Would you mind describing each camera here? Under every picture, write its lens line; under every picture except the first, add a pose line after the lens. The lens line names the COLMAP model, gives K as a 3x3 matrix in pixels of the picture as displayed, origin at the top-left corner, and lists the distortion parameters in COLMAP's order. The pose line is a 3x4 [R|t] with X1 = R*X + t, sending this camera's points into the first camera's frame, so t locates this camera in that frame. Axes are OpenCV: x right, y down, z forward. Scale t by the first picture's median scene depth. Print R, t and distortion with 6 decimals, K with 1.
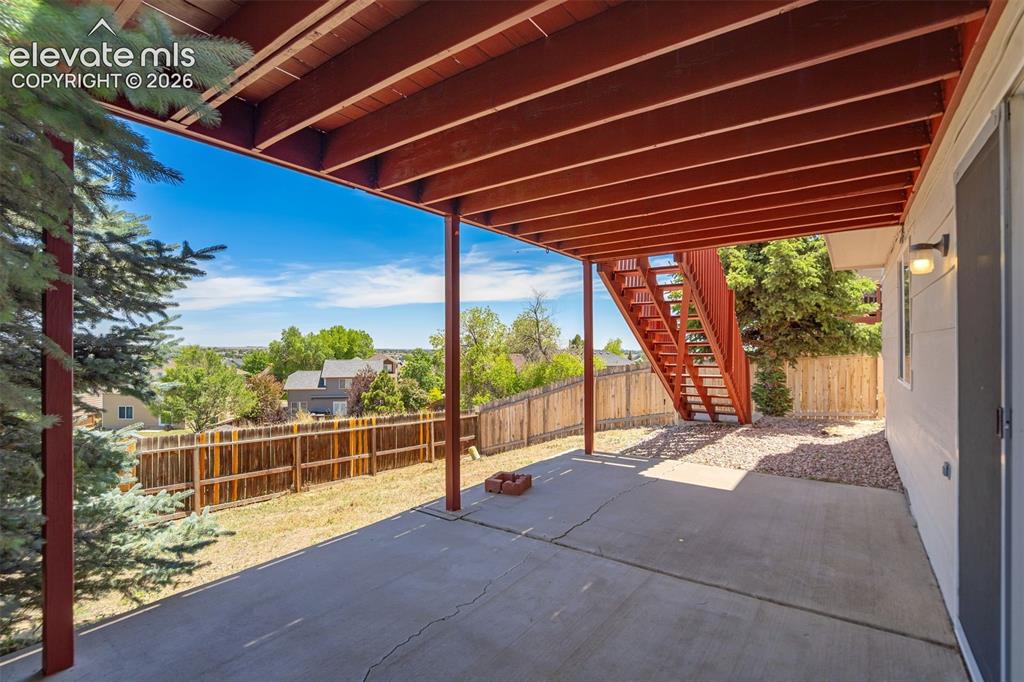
lens RADIAL K [[477.5, 0, 506.2], [0, 477.5, 343.6], [0, 0, 1]] dist [-0.056095, 0.024629]
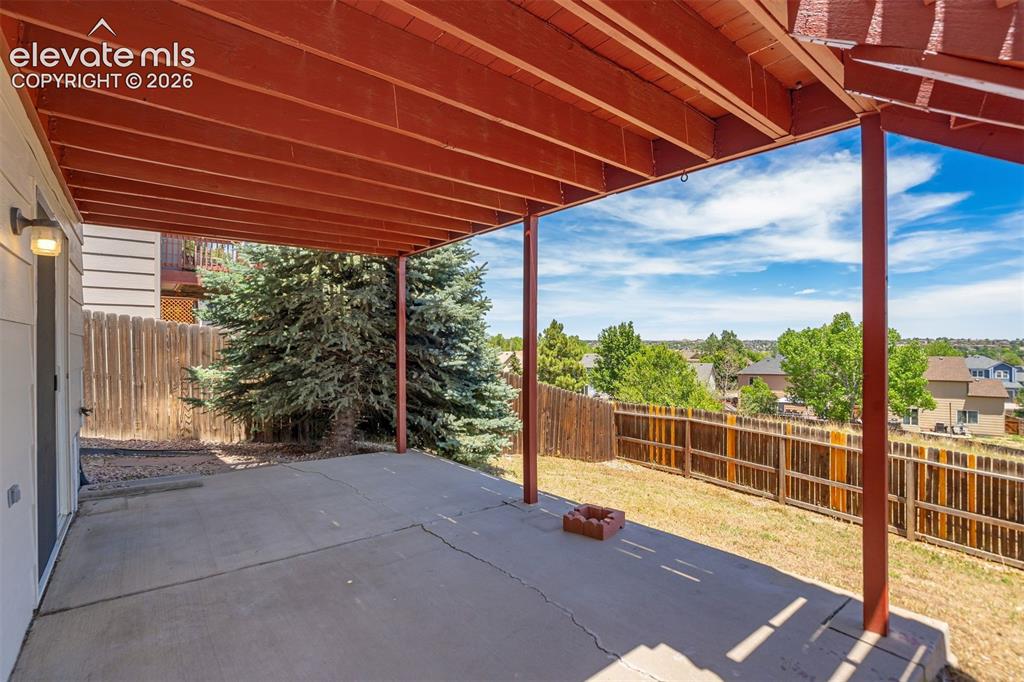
lens RADIAL K [[477.5, 0, 506.2], [0, 477.5, 343.6], [0, 0, 1]] dist [-0.056095, 0.024629]
pose [[-0.263406, -0.007460, -0.964656, 1.085189], [0.010114, 0.999894, -0.010494, 0.017279], [0.964632, -0.012521, -0.263303, 1.474886]]
